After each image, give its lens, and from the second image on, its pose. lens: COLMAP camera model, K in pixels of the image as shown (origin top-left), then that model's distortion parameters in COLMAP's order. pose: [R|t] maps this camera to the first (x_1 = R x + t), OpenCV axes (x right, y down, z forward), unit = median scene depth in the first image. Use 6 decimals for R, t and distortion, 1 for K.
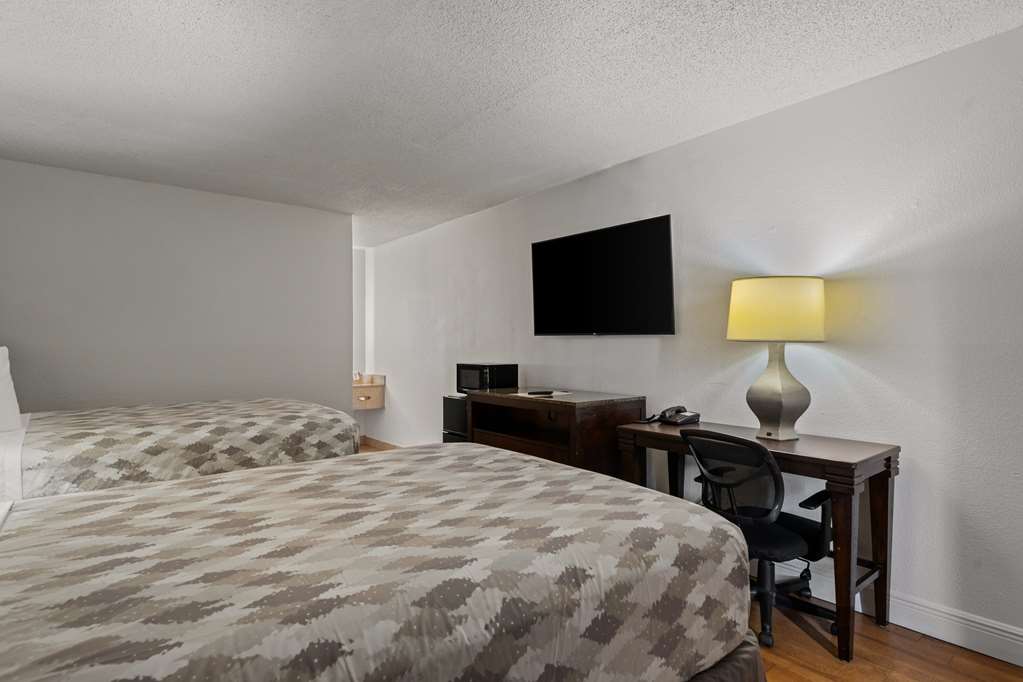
lens RADIAL K [[541.0, 0, 504.9], [0, 541.0, 341.0], [0, 0, 1]] dist [0.000331, -0.000365]
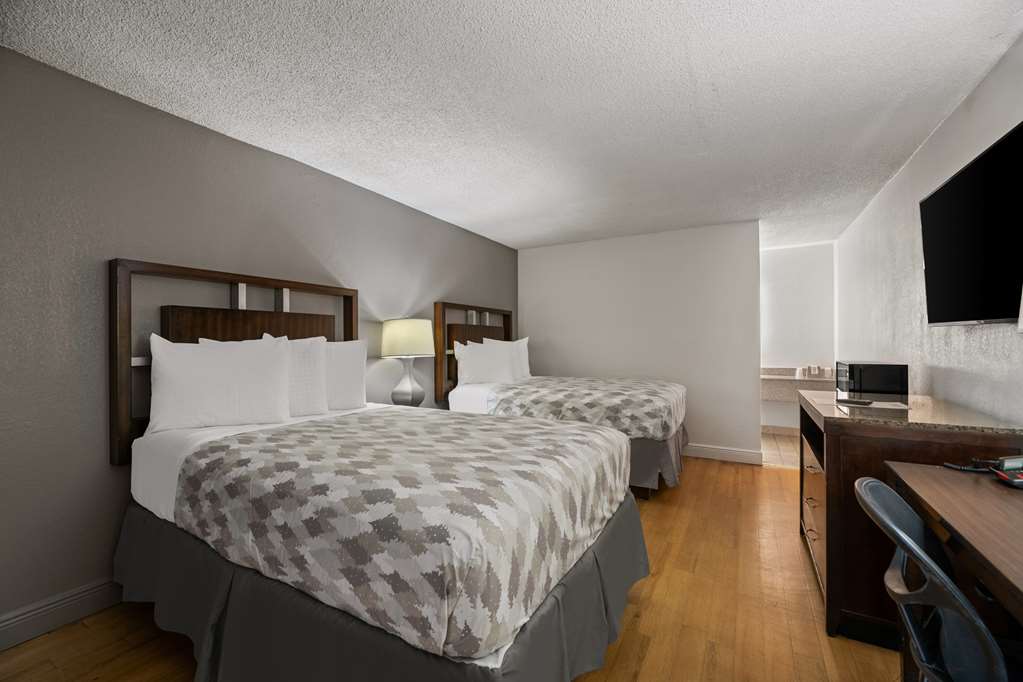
lens RADIAL K [[412.4, 0, 507.6], [0, 412.4, 340.0], [0, 0, 1]] dist [-0.006082, -0.002128]
pose [[0.367538, -0.006808, -0.929984, 0.687123], [0.014804, 0.999889, -0.001470, 0.001900], [0.929891, -0.013227, 0.367598, 0.503425]]
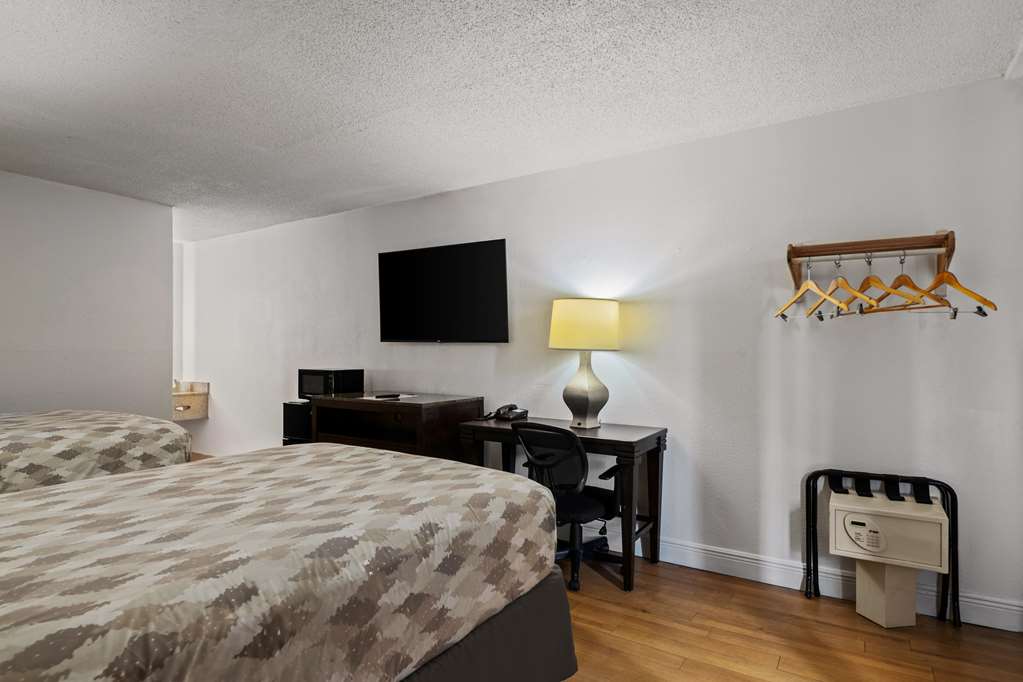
lens RADIAL K [[539.6, 0, 536.3], [0, 539.6, 348.9], [0, 0, 1]] dist [0.001955, -0.001607]
pose [[0.939218, 0.005756, 0.343274, -0.039108], [-0.008026, 0.999954, 0.005192, -0.007994], [-0.343228, -0.007631, 0.939221, -0.156160]]
